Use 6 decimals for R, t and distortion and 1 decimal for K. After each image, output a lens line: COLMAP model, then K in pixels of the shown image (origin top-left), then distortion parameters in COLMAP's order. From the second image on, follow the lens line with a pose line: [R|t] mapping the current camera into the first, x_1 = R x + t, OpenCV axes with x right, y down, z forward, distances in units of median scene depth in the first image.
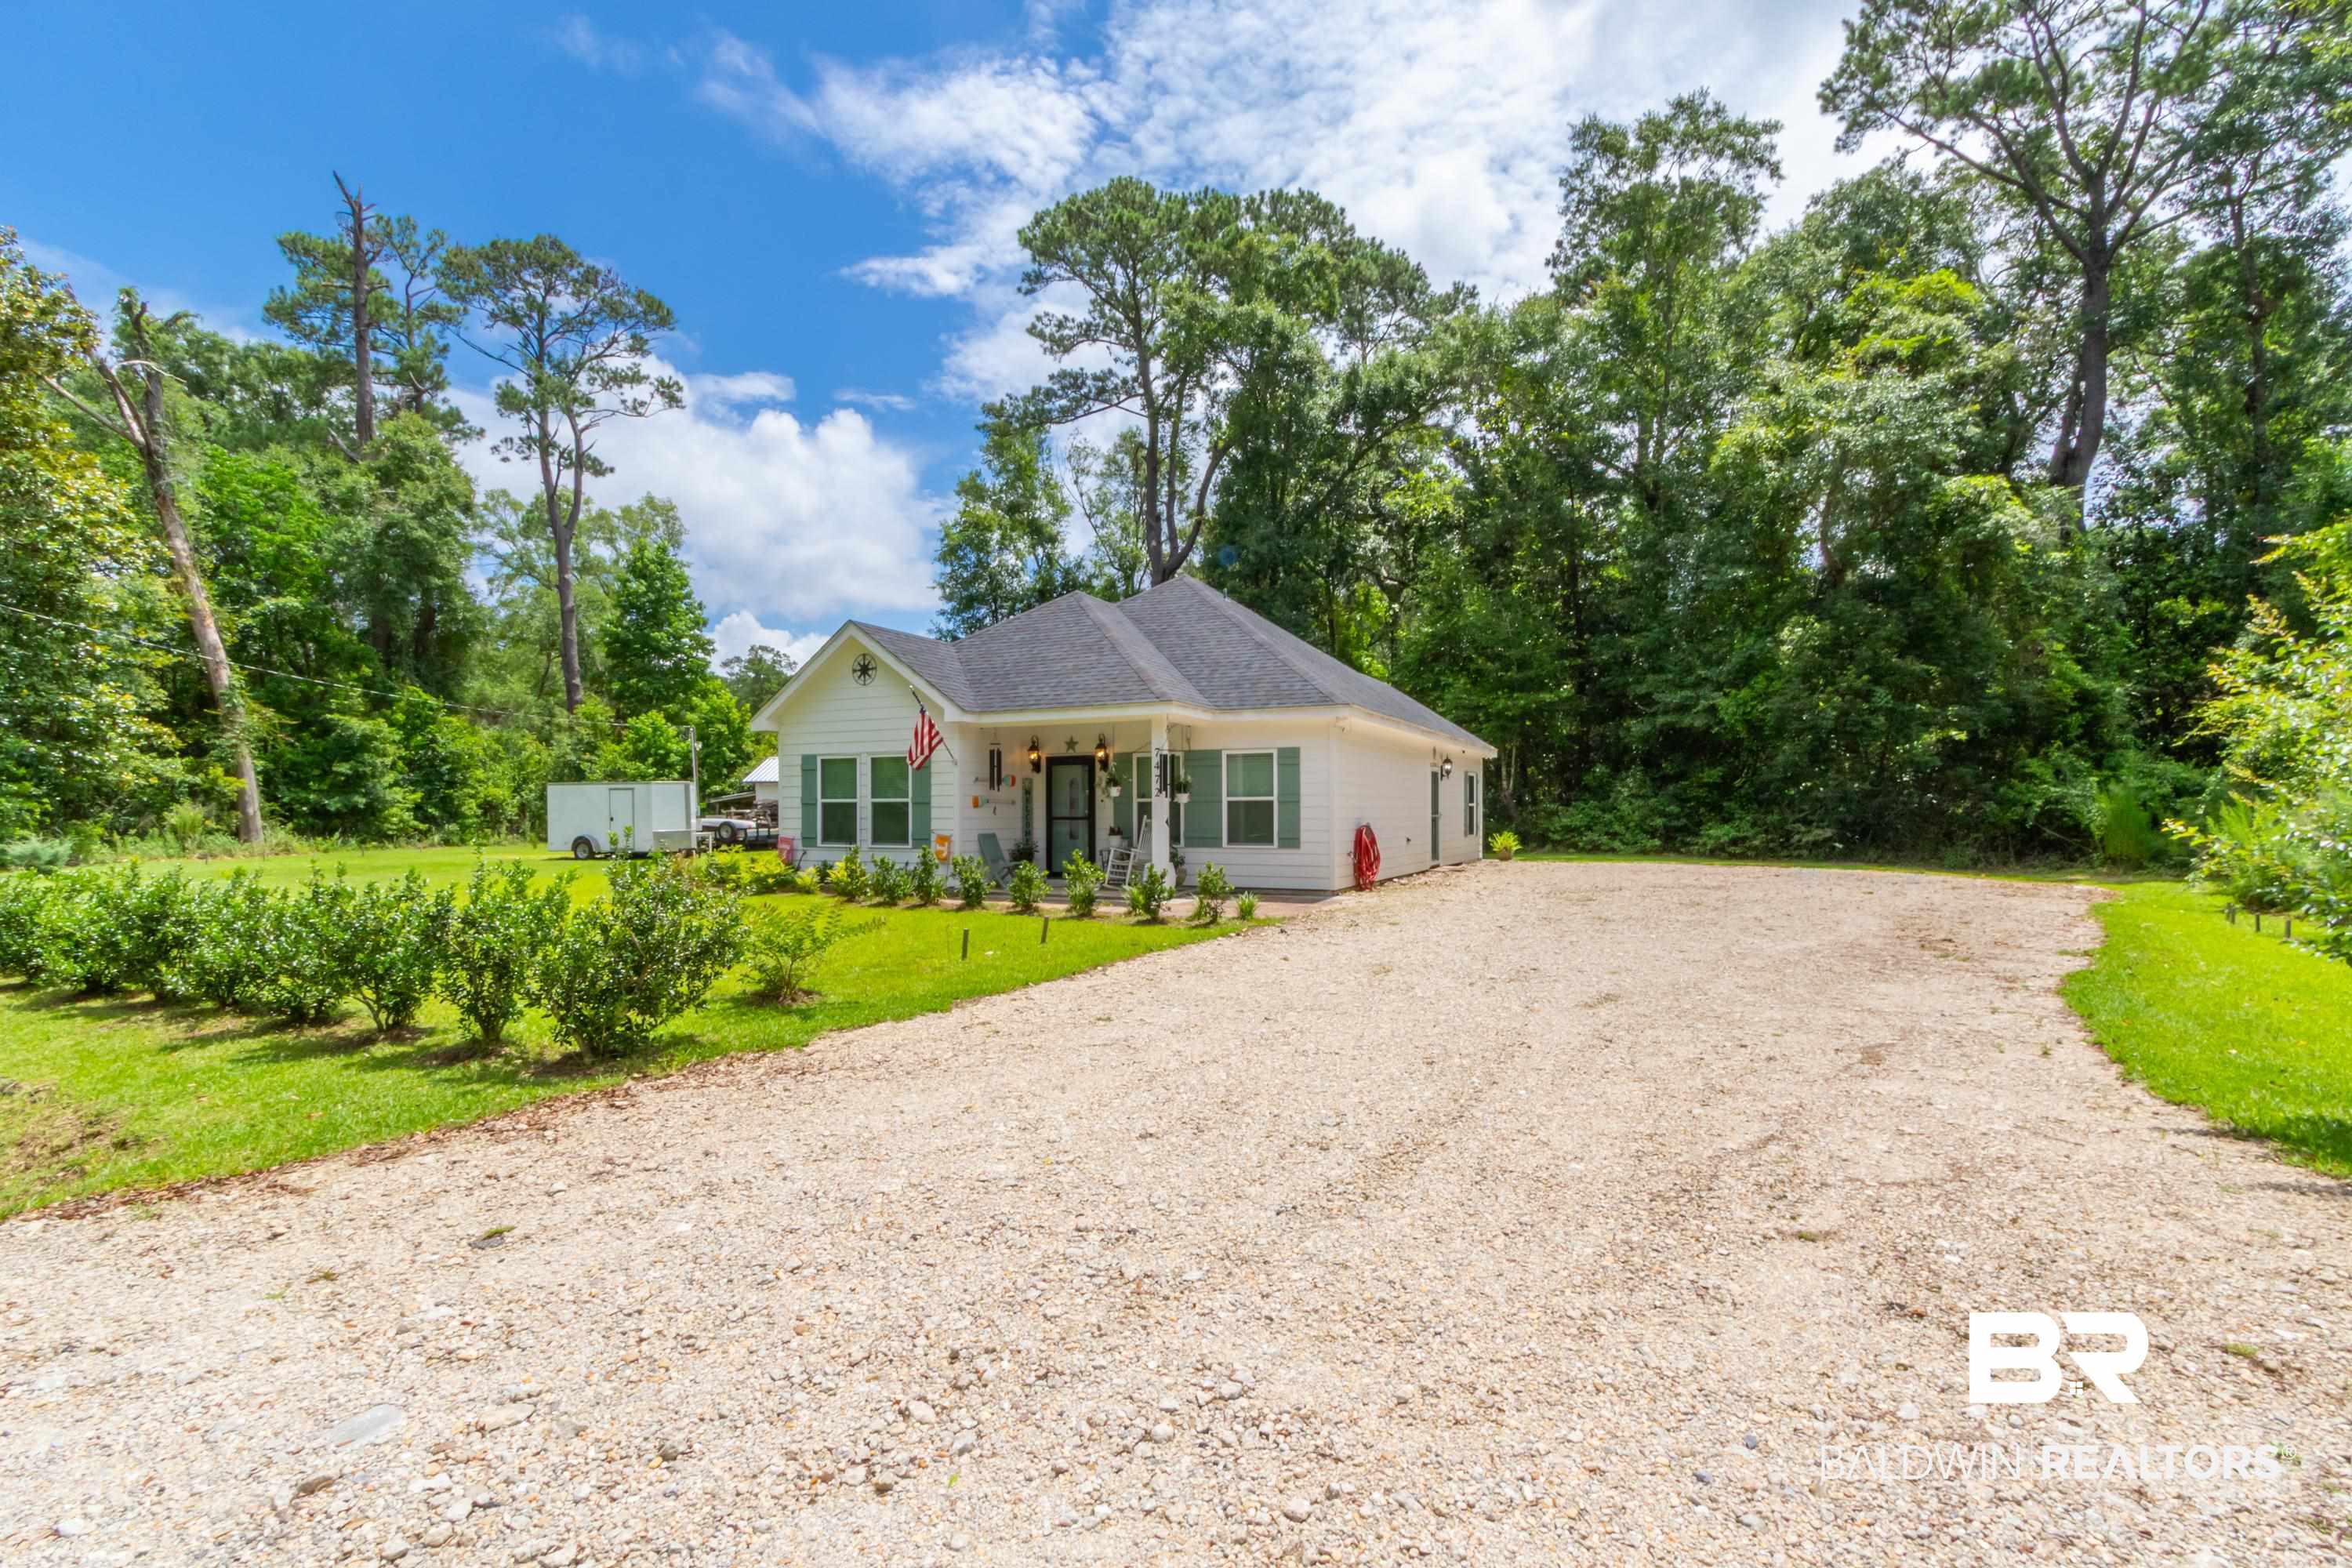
lens RADIAL K [[1113.8, 0, 1185.1], [0, 1113.8, 788.8], [0, 0, 1]] dist [-0.001336, 0.001573]
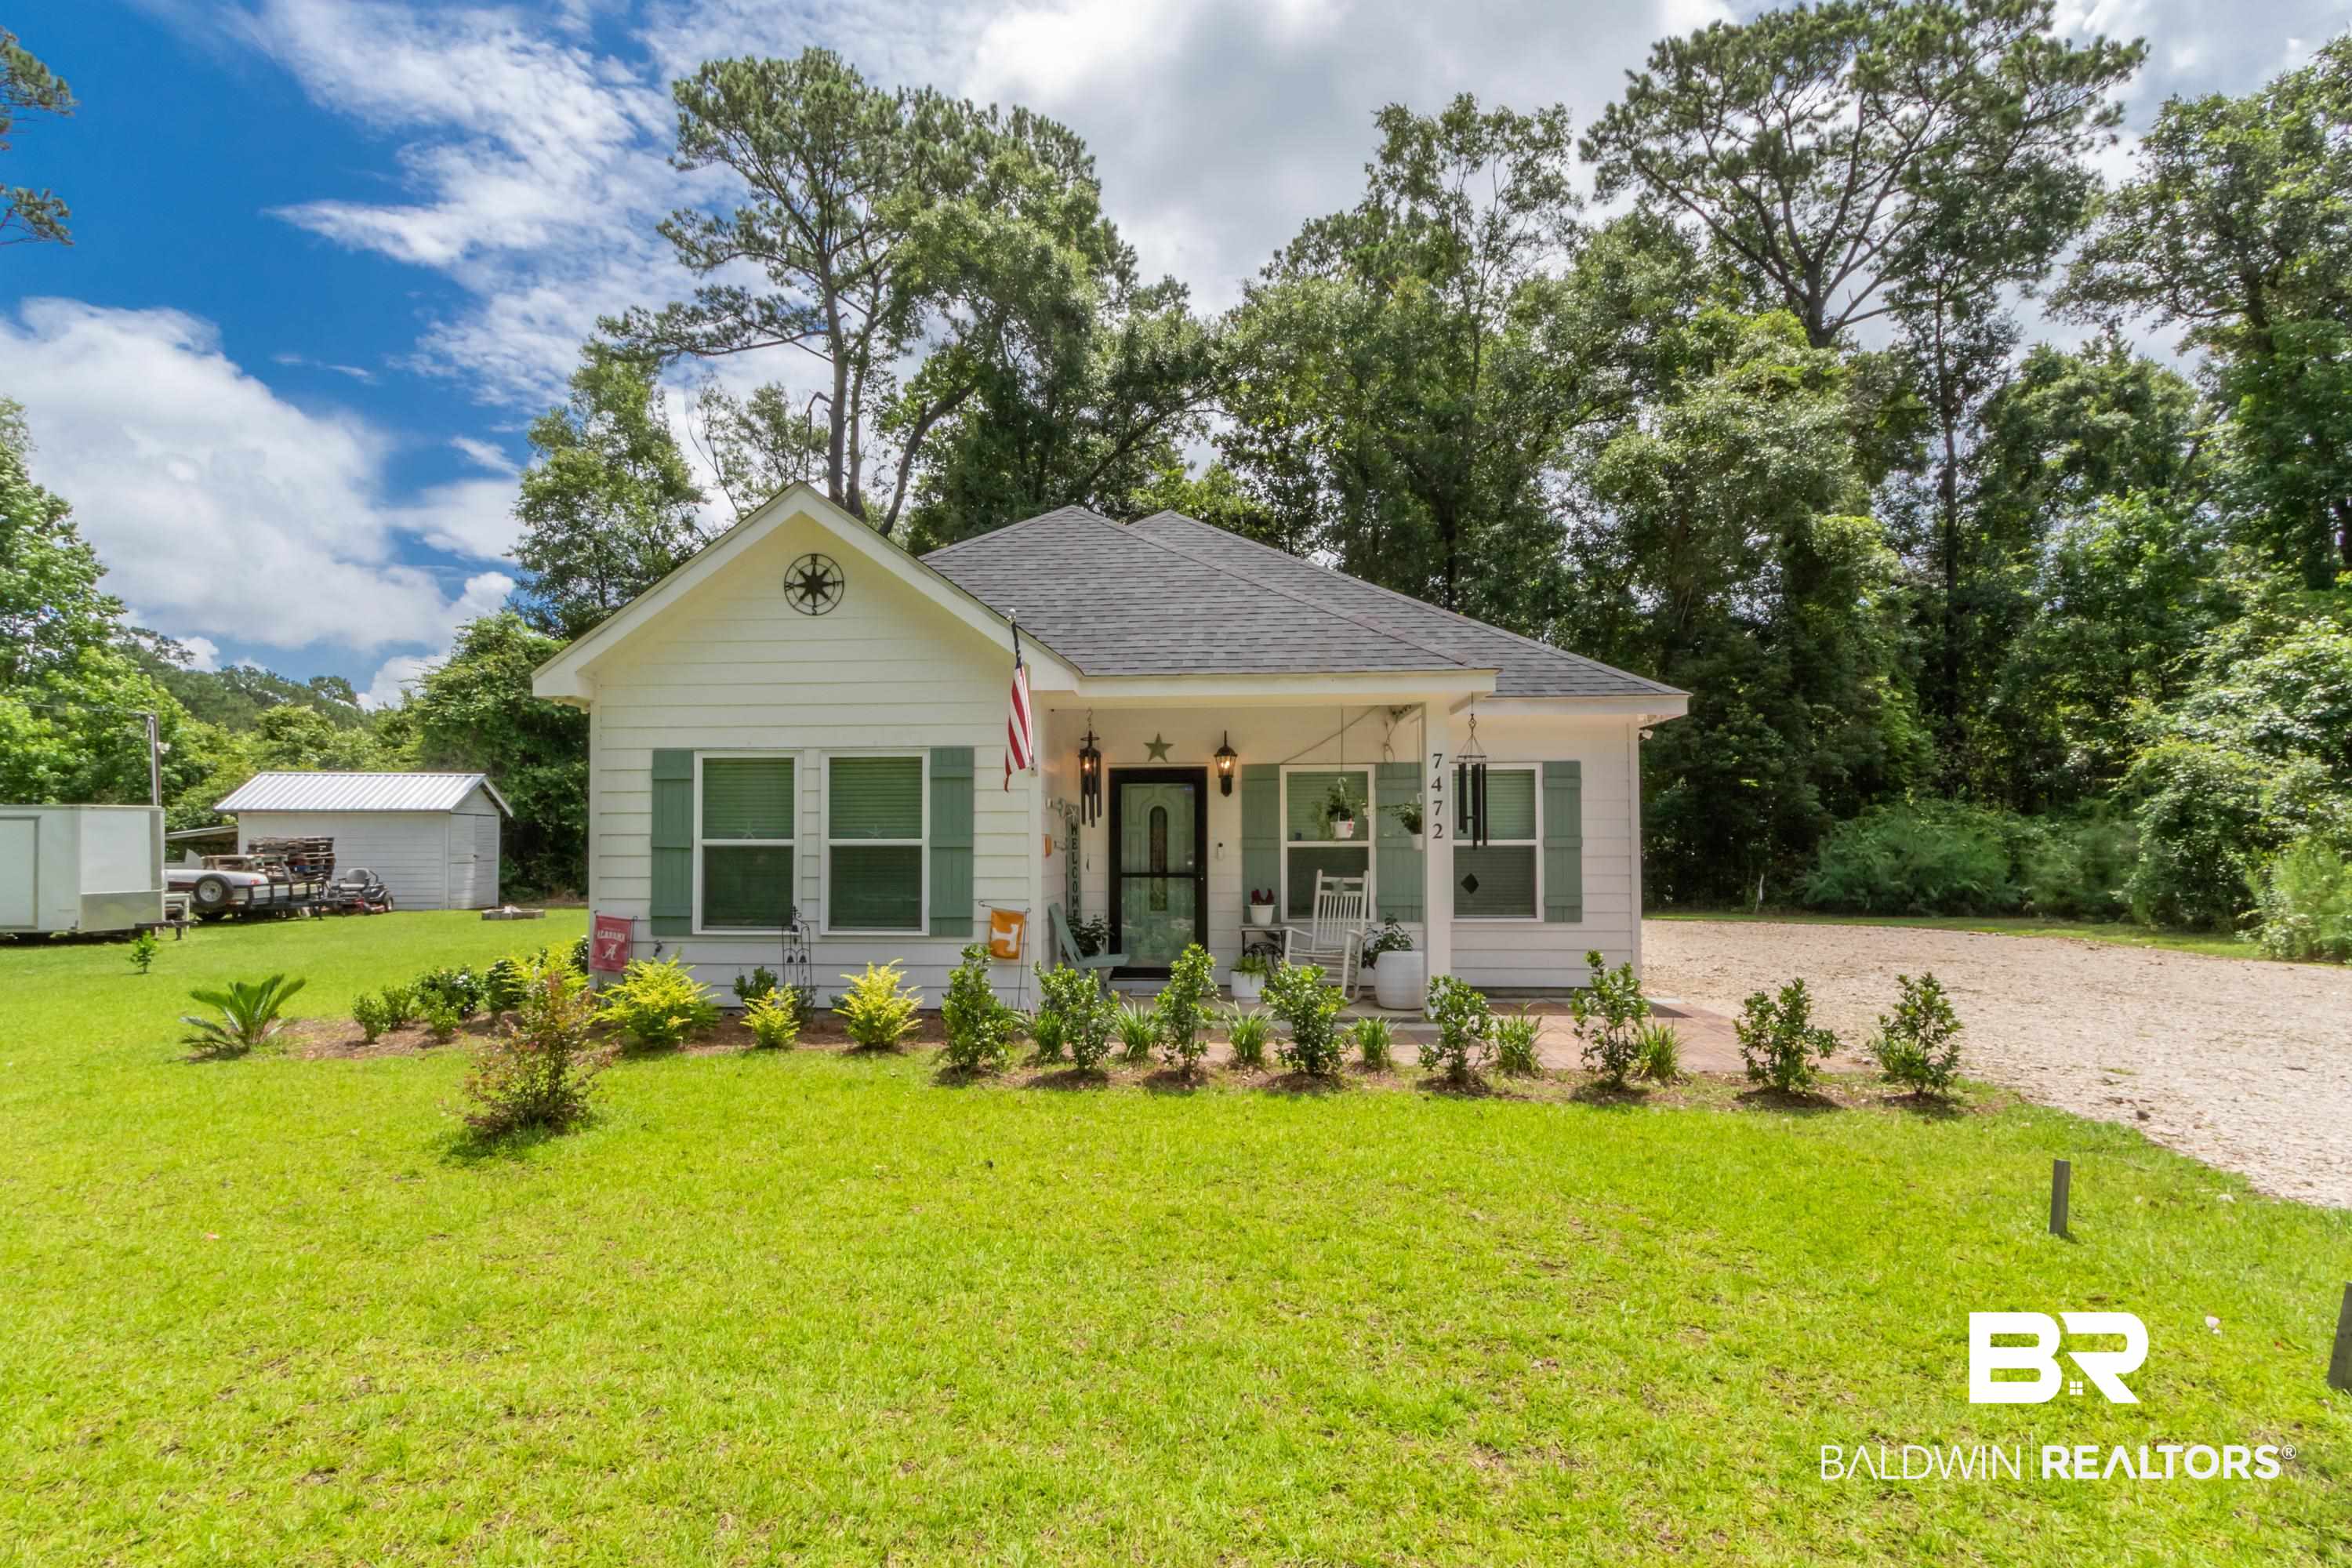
lens RADIAL K [[1113.8, 0, 1121.6], [0, 1113.8, 810.6], [0, 0, 1]] dist [-0.001336, 0.001573]
pose [[0.927054, 0.015552, 0.374606, -0.178994], [-0.008493, 0.999754, -0.020489, 0.002773], [-0.374832, 0.015813, 0.926958, 0.248397]]
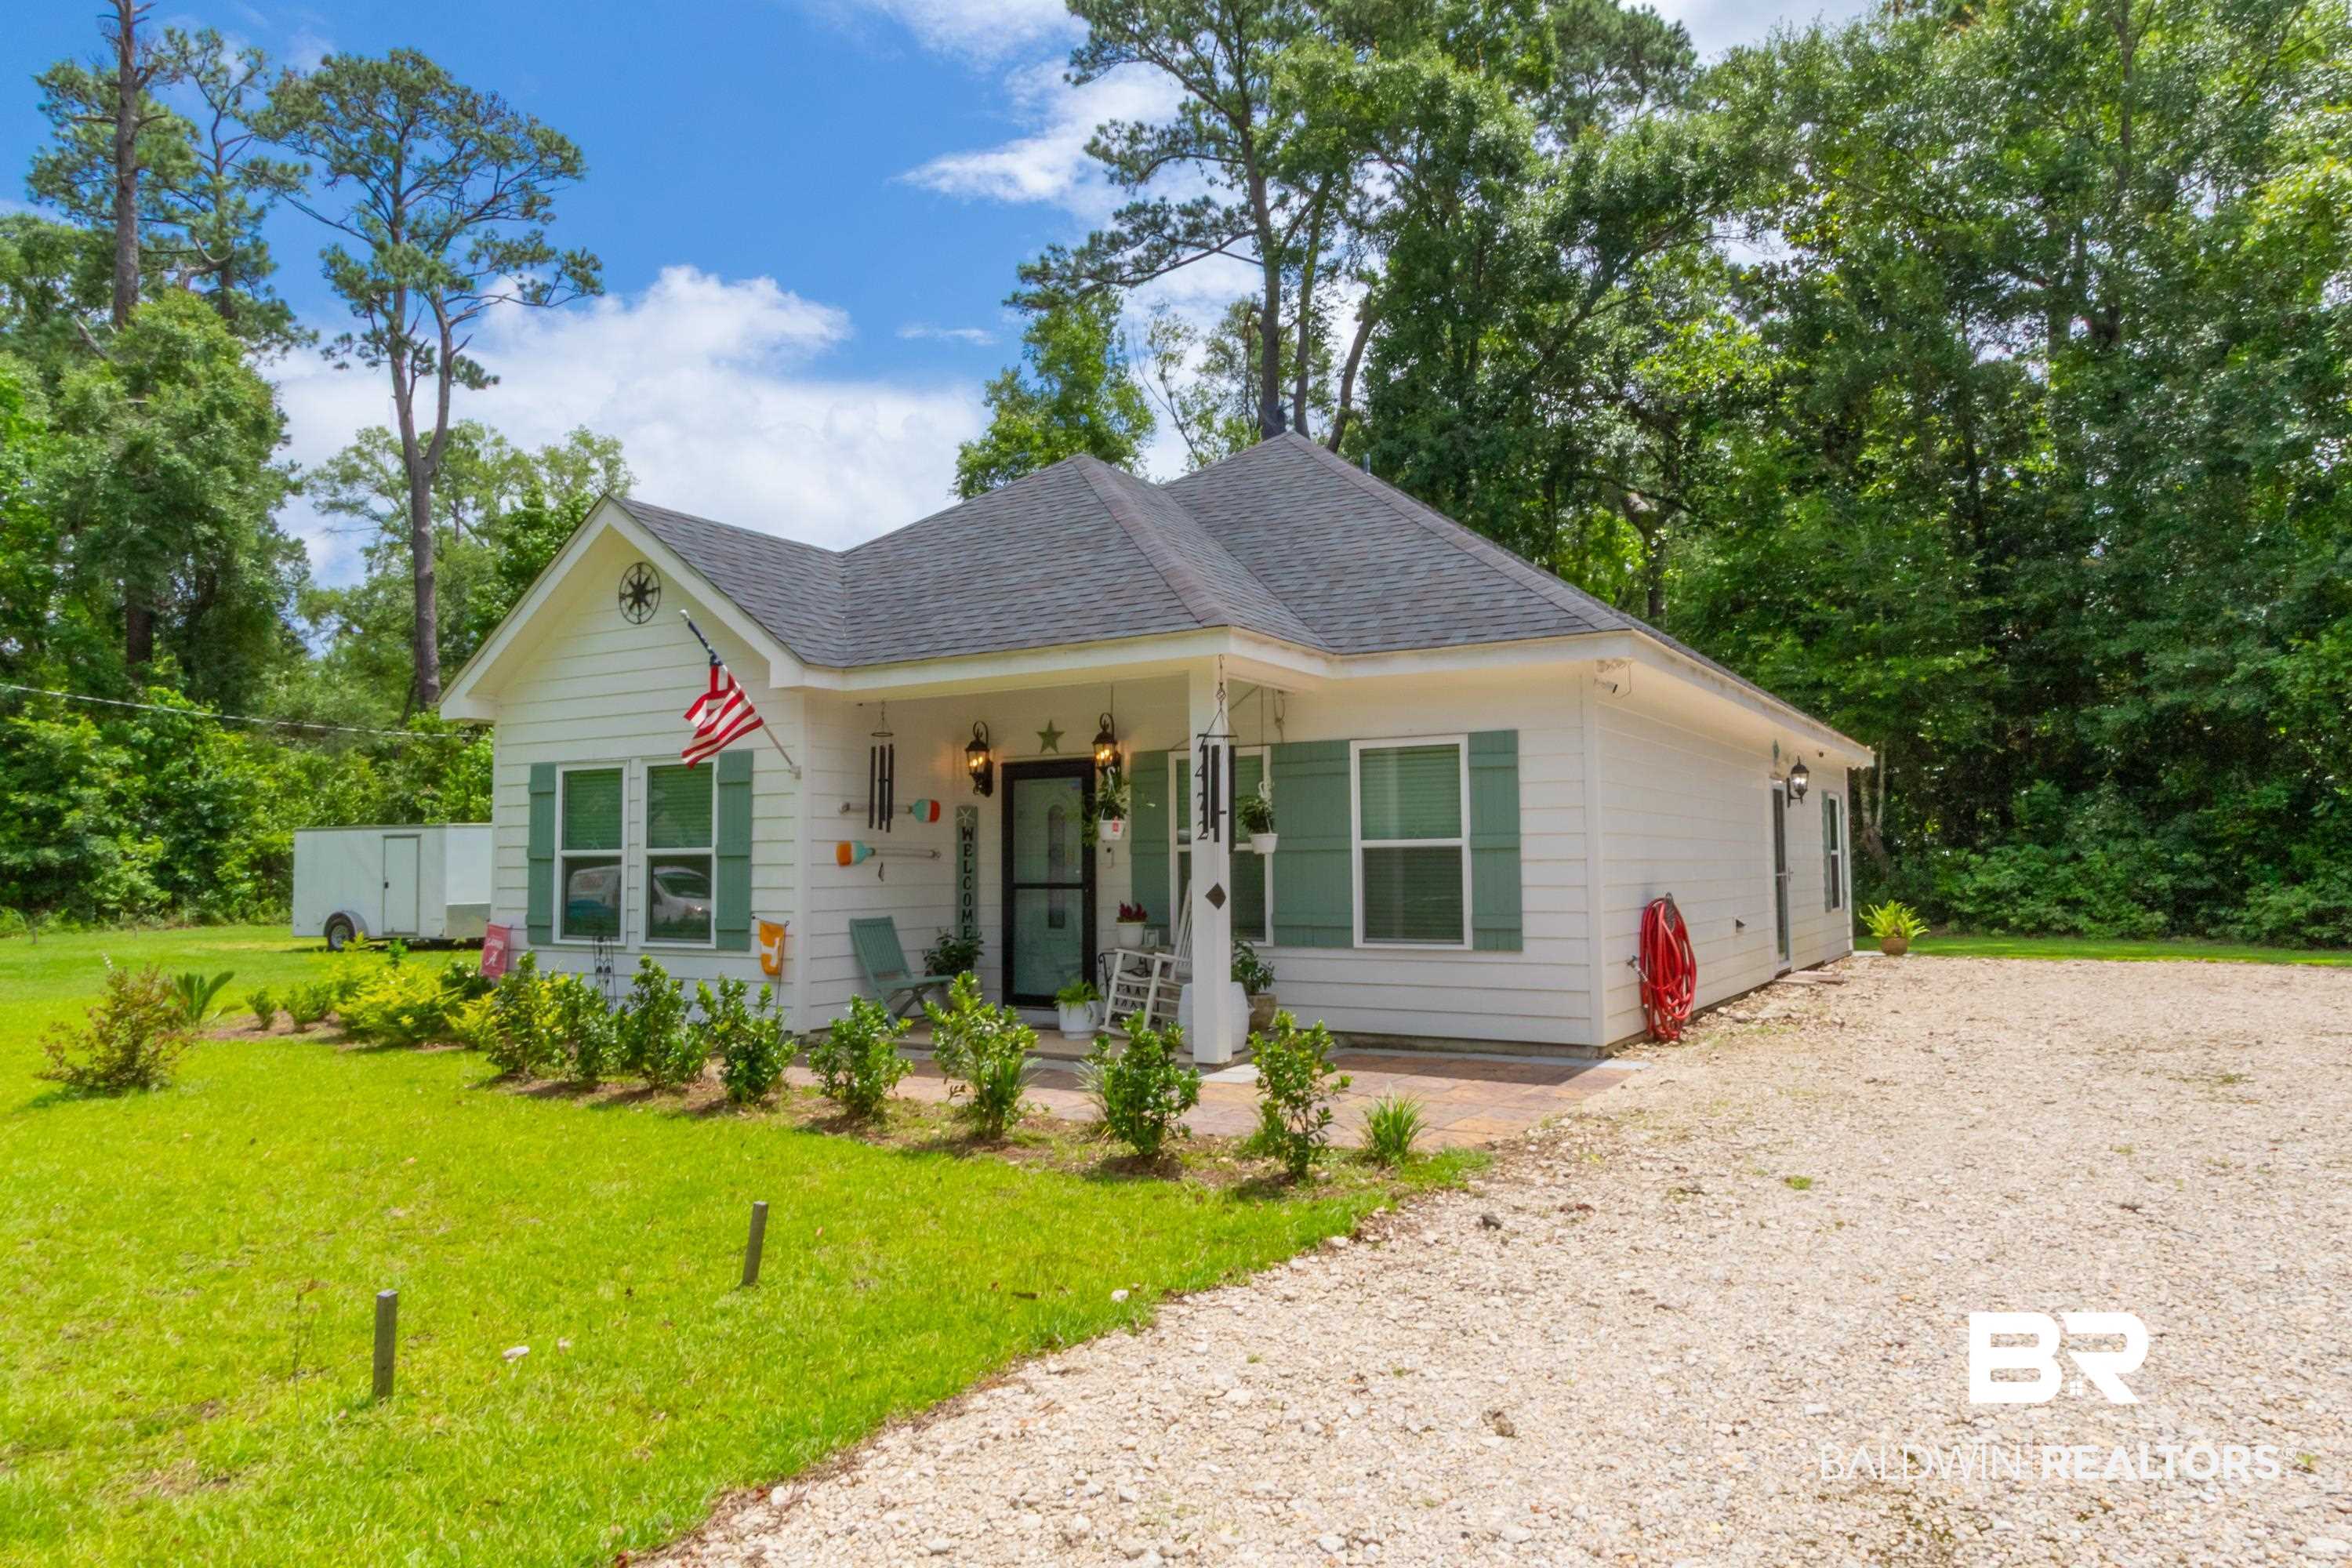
lens RADIAL K [[1482.3, 0, 1220.6], [0, 1482.3, 769.5], [0, 0, 1]] dist [0.006766, 0.010265]
pose [[0.996356, -0.011502, -0.084510, 0.015725], [0.007782, 0.998992, -0.044216, 0.002525], [0.084933, 0.043397, 0.995441, 0.184568]]
